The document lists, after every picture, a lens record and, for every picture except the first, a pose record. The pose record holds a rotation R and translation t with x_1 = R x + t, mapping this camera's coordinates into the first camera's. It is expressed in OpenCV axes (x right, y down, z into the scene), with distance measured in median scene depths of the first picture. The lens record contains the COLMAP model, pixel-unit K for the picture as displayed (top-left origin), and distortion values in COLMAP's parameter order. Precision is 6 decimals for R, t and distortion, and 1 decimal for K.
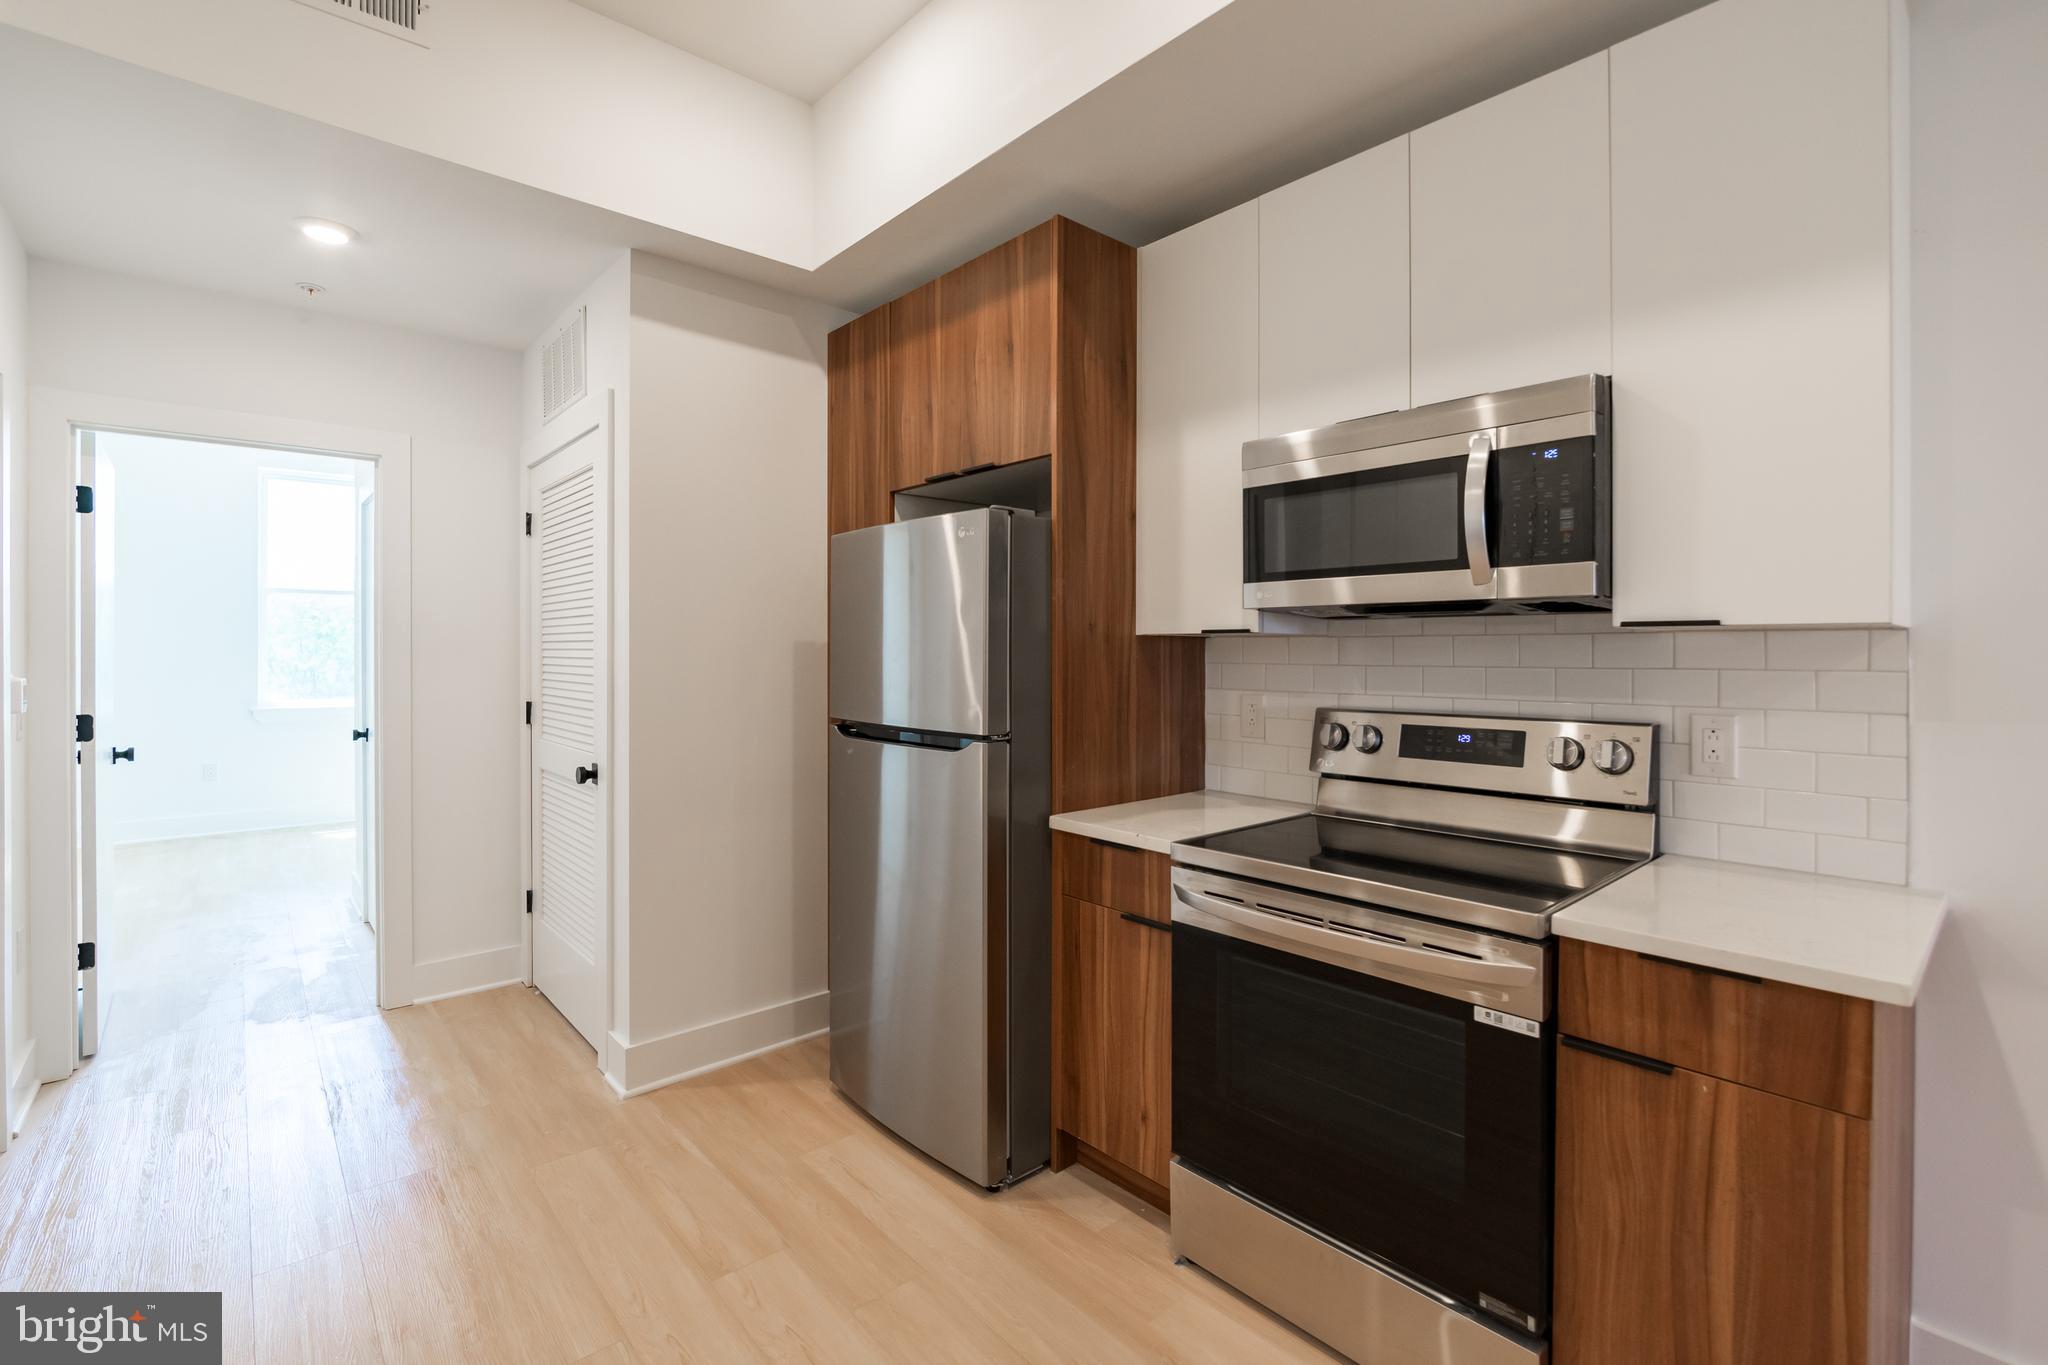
lens RADIAL K [[924.8, 0, 1024.4], [0, 924.8, 653.7], [0, 0, 1]] dist [-0.007442, 0.000880]
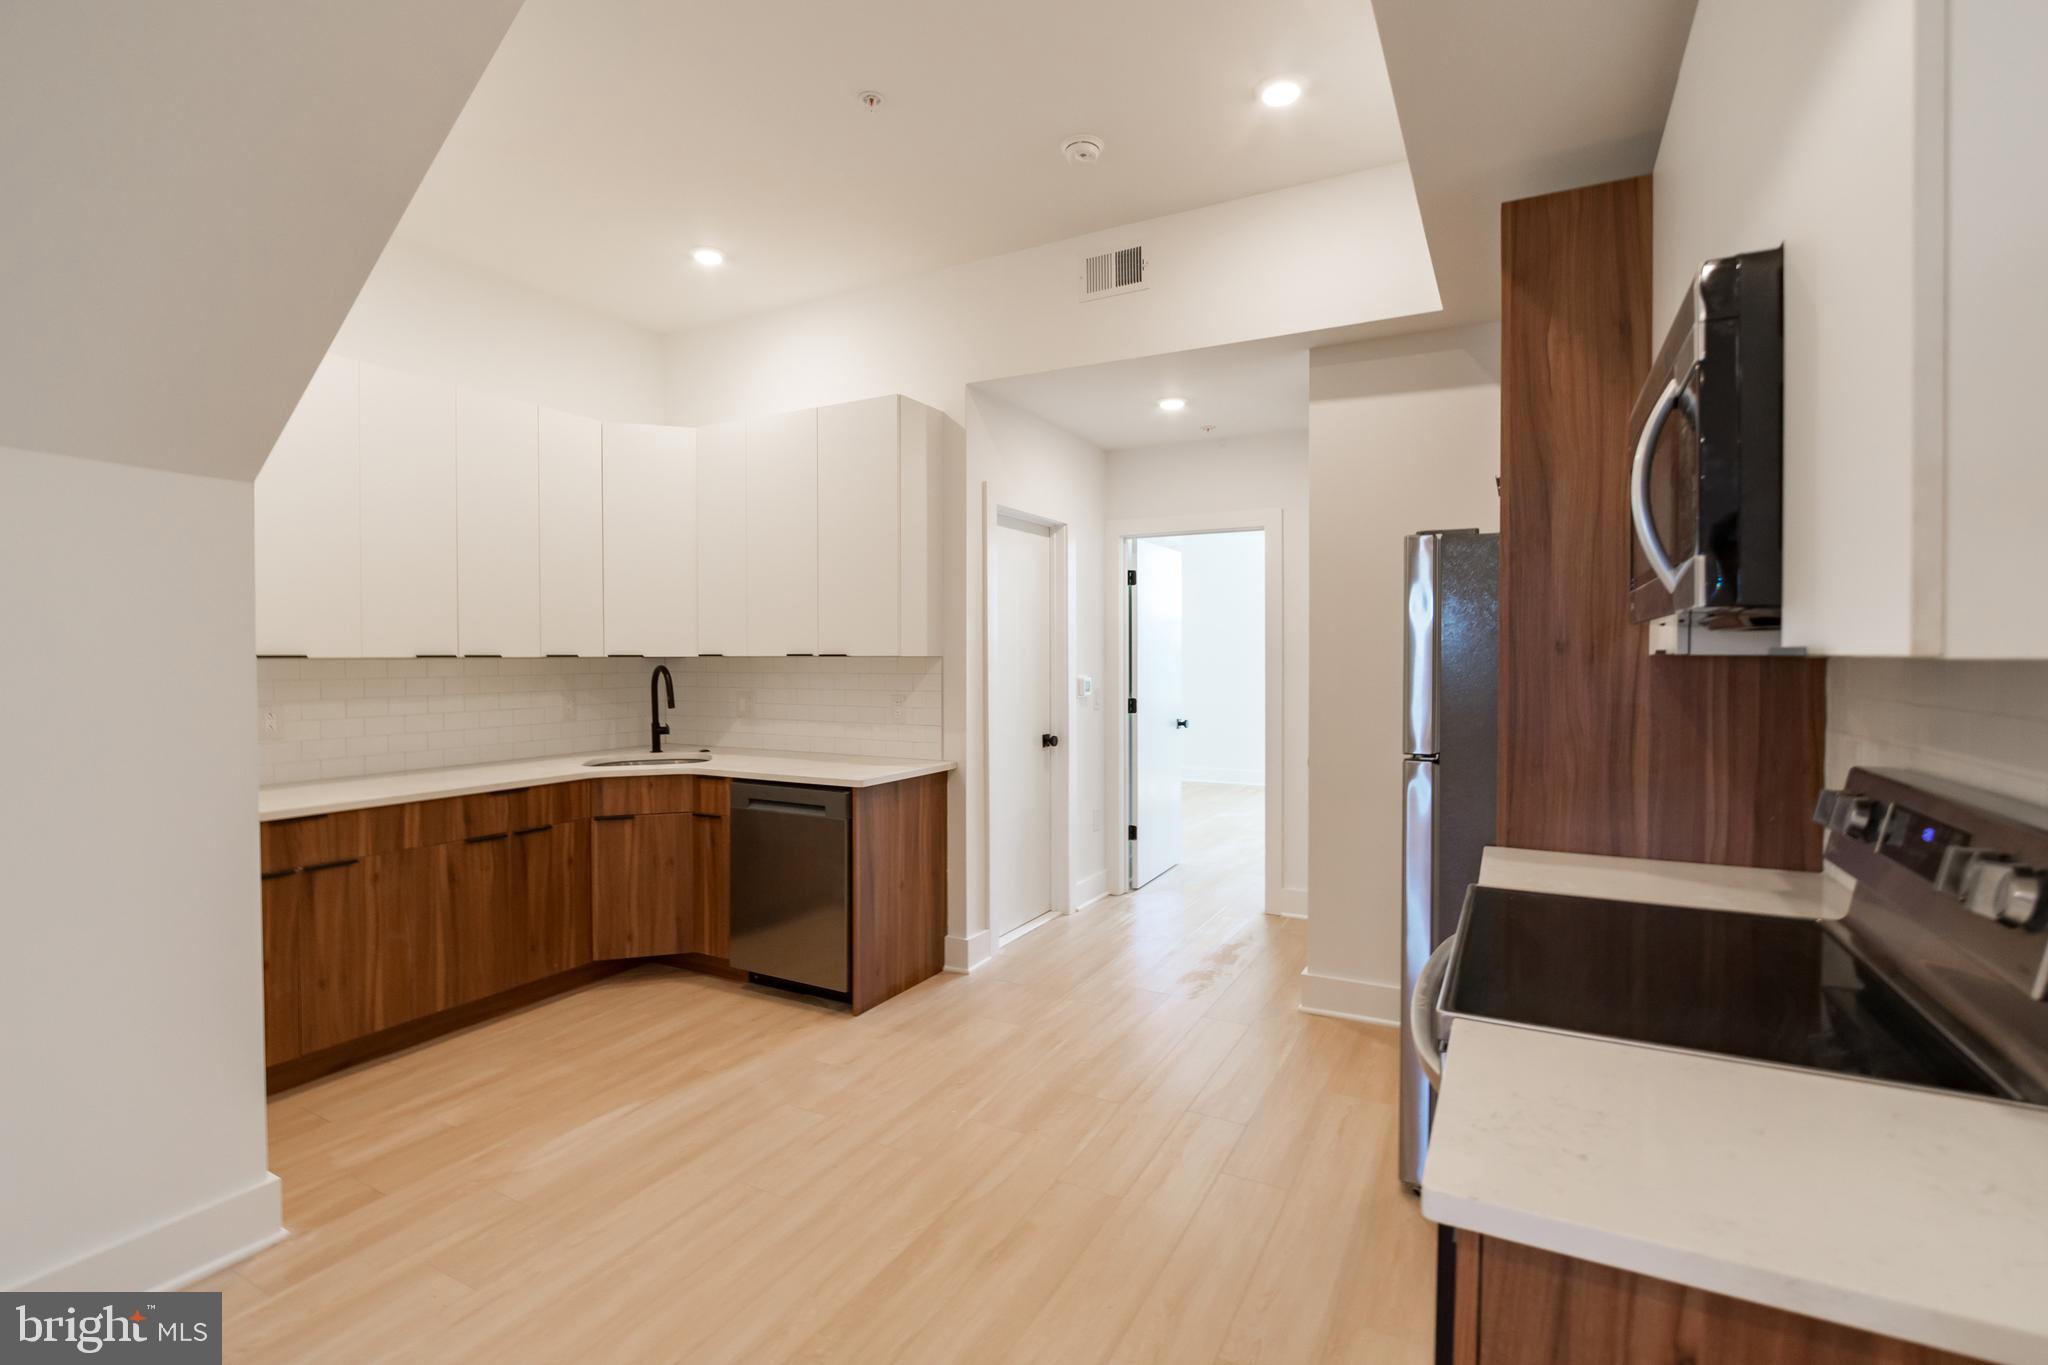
lens RADIAL K [[924.8, 0, 1043.7], [0, 924.8, 671.6], [0, 0, 1]] dist [-0.007442, 0.000880]
pose [[0.364170, 0.016652, -0.931183, 0.652522], [-0.002259, 0.999853, 0.016997, -0.016948], [0.931330, -0.004086, 0.364154, 0.201421]]
